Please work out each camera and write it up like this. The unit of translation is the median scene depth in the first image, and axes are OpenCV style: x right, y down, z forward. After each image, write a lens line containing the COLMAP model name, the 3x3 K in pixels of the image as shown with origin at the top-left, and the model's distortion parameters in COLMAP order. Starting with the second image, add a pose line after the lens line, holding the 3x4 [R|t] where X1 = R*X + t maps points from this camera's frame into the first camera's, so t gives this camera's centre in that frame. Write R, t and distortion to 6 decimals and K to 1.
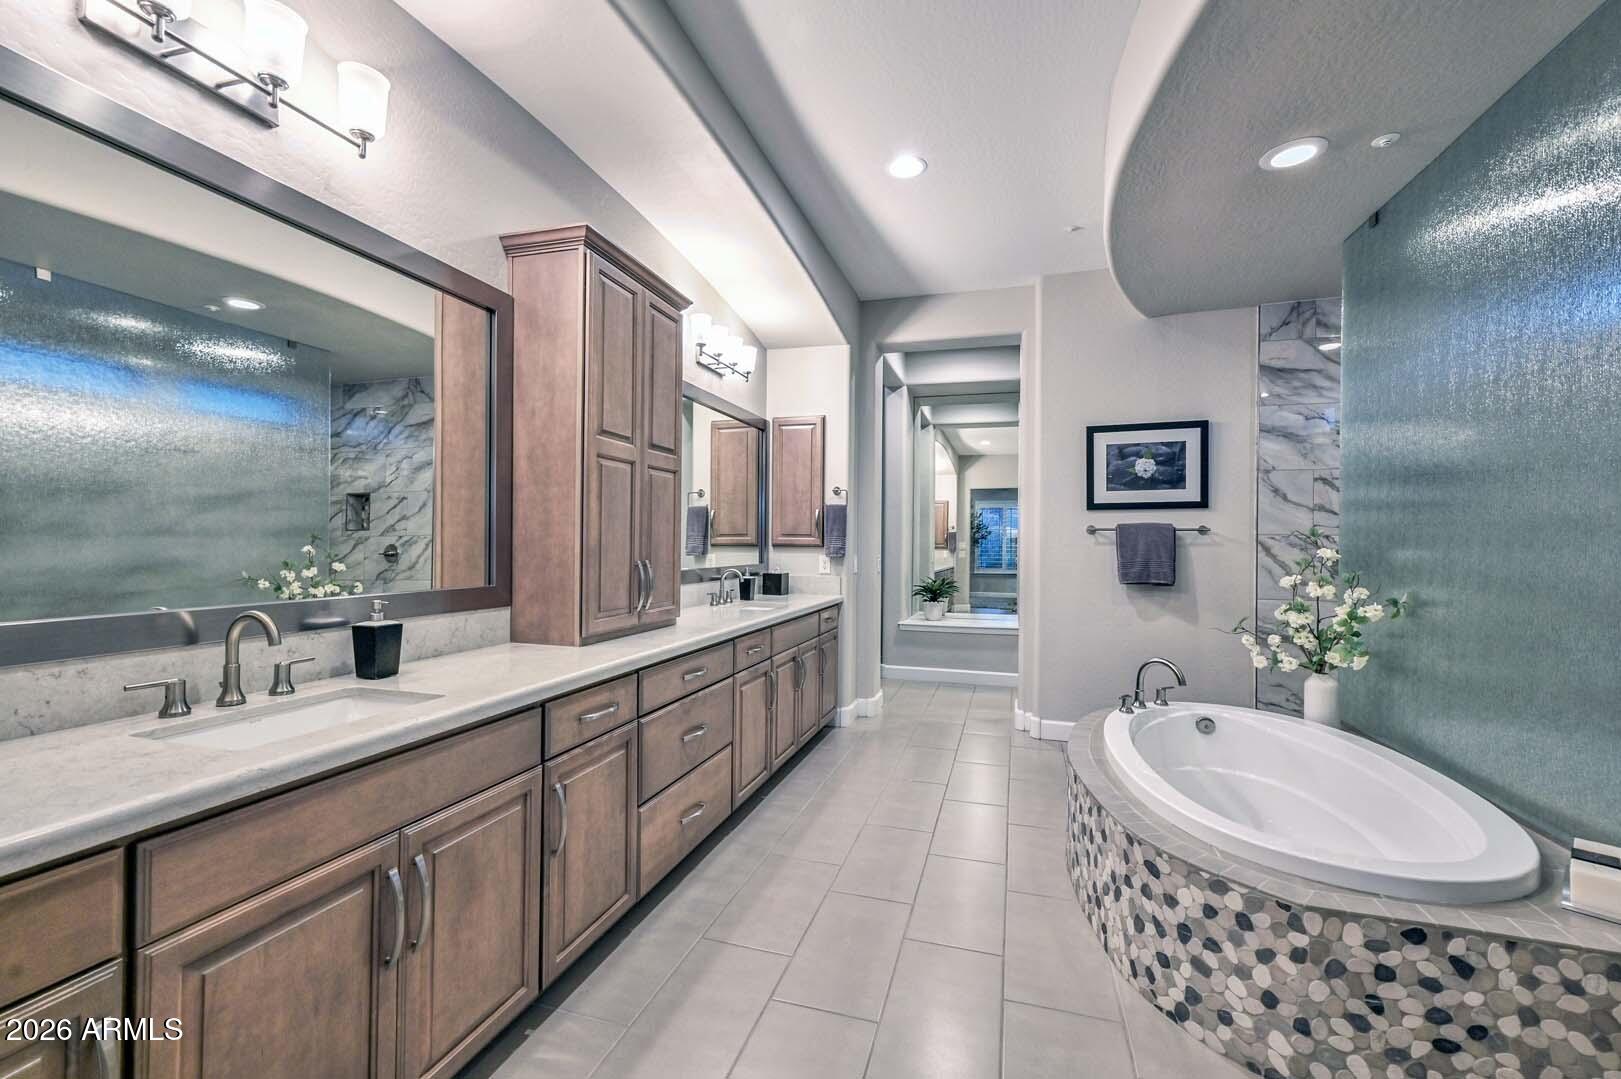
lens RADIAL K [[651.9, 0, 815.2], [0, 651.9, 538.7], [0, 0, 1]] dist [0.003591, 0.000567]
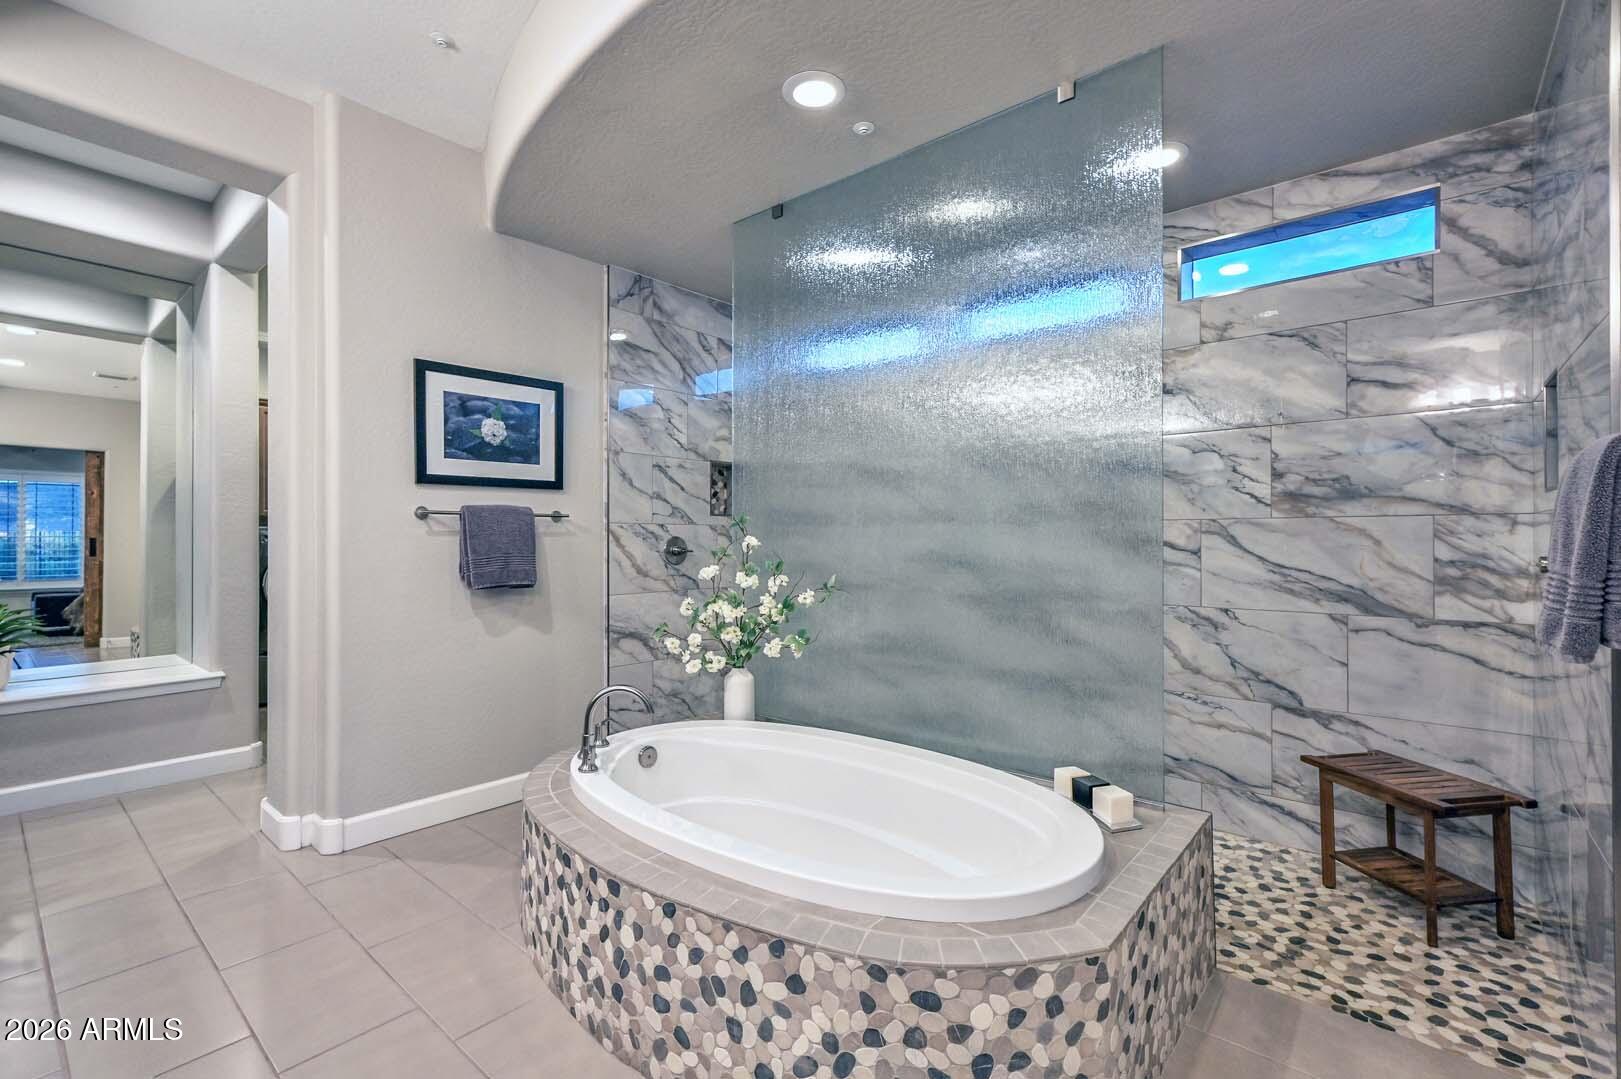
lens RADIAL K [[706.0, 0, 810.5], [0, 706.0, 539.5], [0, 0, 1]] dist [0.001730, 0.000276]
pose [[0.406160, -0.008104, 0.913766, -0.090464], [-0.000915, 0.999957, 0.009275, 0.007334], [-0.913802, -0.004604, 0.406135, 0.360236]]
